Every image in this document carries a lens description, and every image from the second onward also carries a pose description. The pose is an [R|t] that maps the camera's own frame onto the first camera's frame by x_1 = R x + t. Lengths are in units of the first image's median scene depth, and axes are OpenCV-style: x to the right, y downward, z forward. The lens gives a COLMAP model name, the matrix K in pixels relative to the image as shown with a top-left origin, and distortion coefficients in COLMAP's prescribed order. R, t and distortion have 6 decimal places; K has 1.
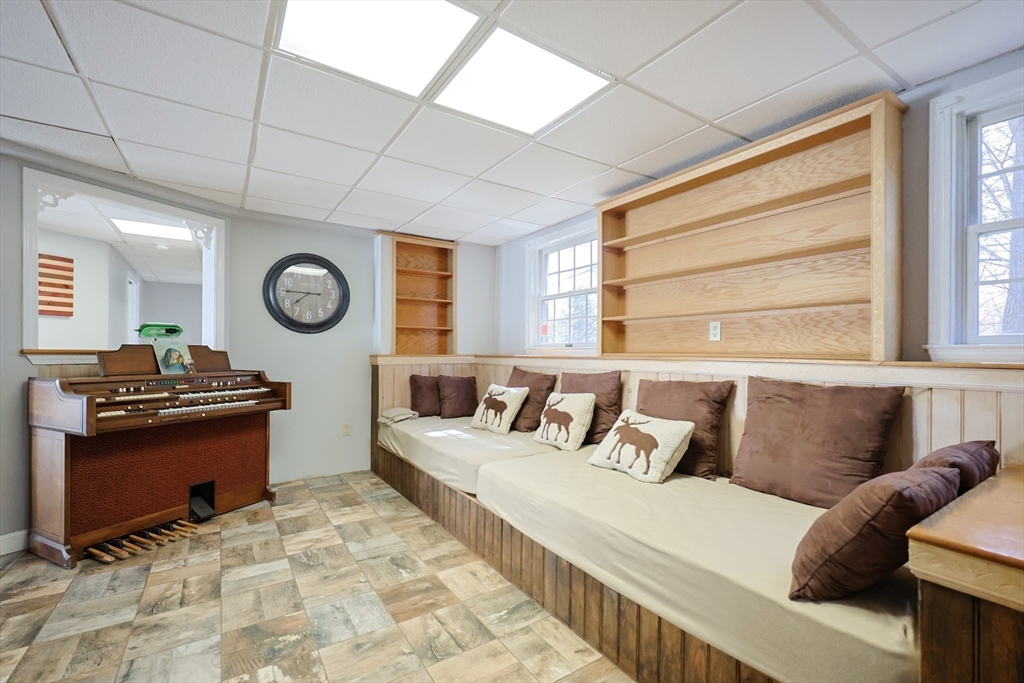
lens RADIAL K [[444.3, 0, 511.2], [0, 444.3, 350.9], [0, 0, 1]] dist [0.001074, -0.000305]
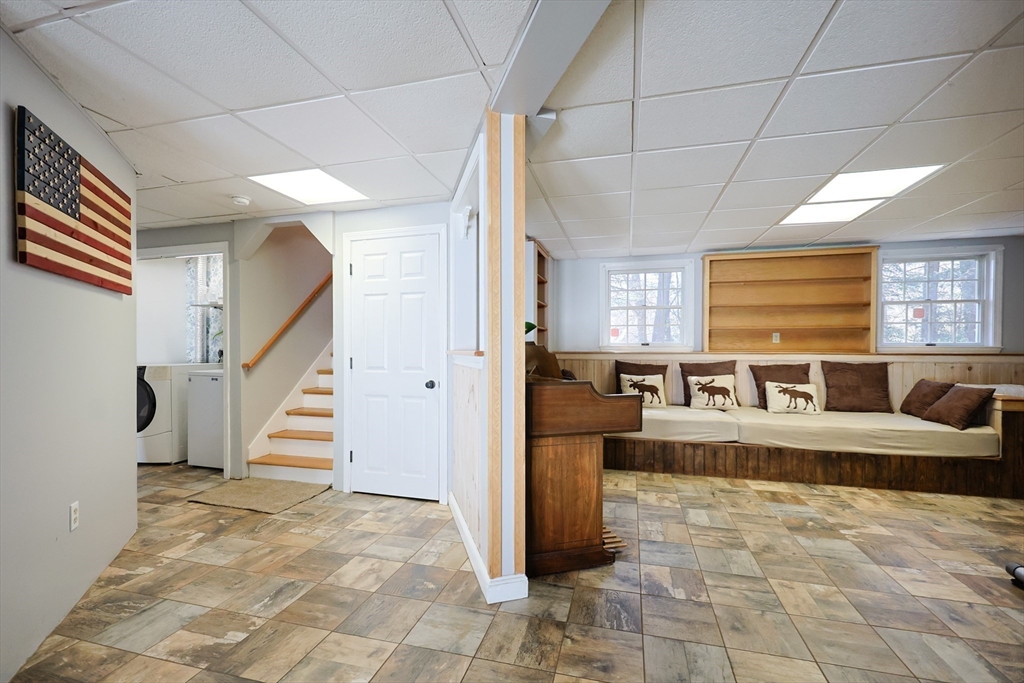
lens RADIAL K [[444.3, 0, 514.8], [0, 444.3, 341.8], [0, 0, 1]] dist [0.001074, -0.000305]
pose [[0.738674, 0.007030, 0.674026, -1.856197], [0.000487, 0.999940, -0.010964, -0.009555], [-0.674062, 0.008427, 0.738626, 0.392787]]
